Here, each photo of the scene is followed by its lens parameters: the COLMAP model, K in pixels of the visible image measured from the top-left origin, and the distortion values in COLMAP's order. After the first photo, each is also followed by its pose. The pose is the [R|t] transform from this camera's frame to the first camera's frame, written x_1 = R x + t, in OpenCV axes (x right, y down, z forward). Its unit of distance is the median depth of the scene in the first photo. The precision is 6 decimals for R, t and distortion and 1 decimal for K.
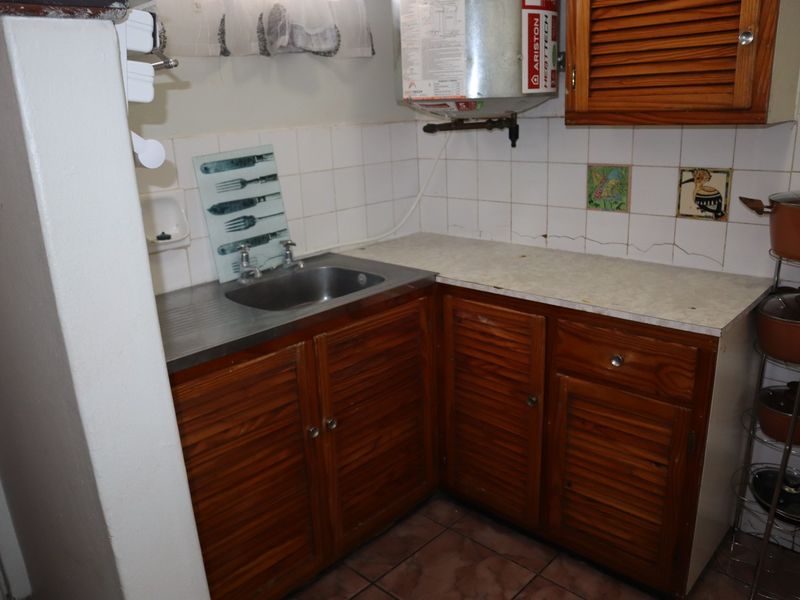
lens RADIAL K [[614.8, 0, 400.0], [0, 614.8, 300.0], [0, 0, 1]] dist [-0.131584, 0.080271]
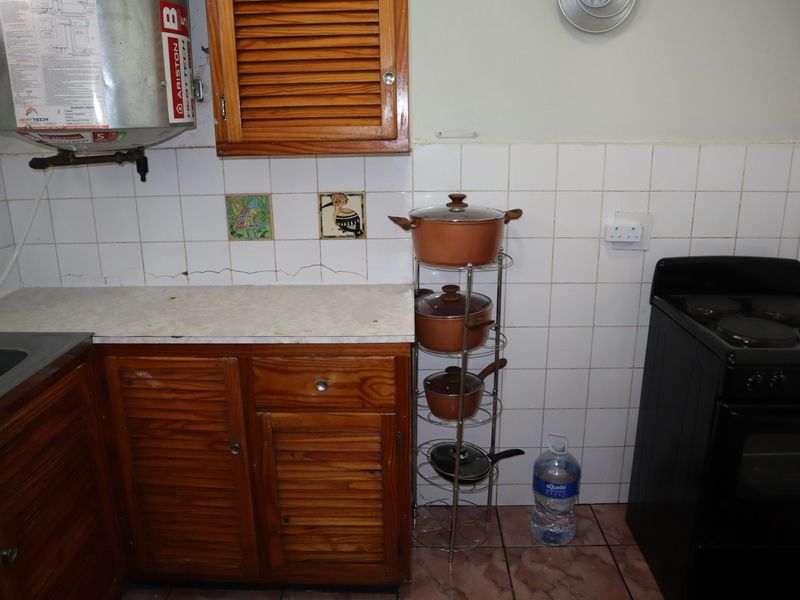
lens RADIAL K [[614.8, 0, 400.0], [0, 614.8, 300.0], [0, 0, 1]] dist [-0.131584, 0.080271]
pose [[0.741349, -0.148847, 0.654405, -0.169596], [0.176278, 0.984045, 0.024126, -0.036462], [-0.647555, 0.097471, 0.755759, 0.106448]]
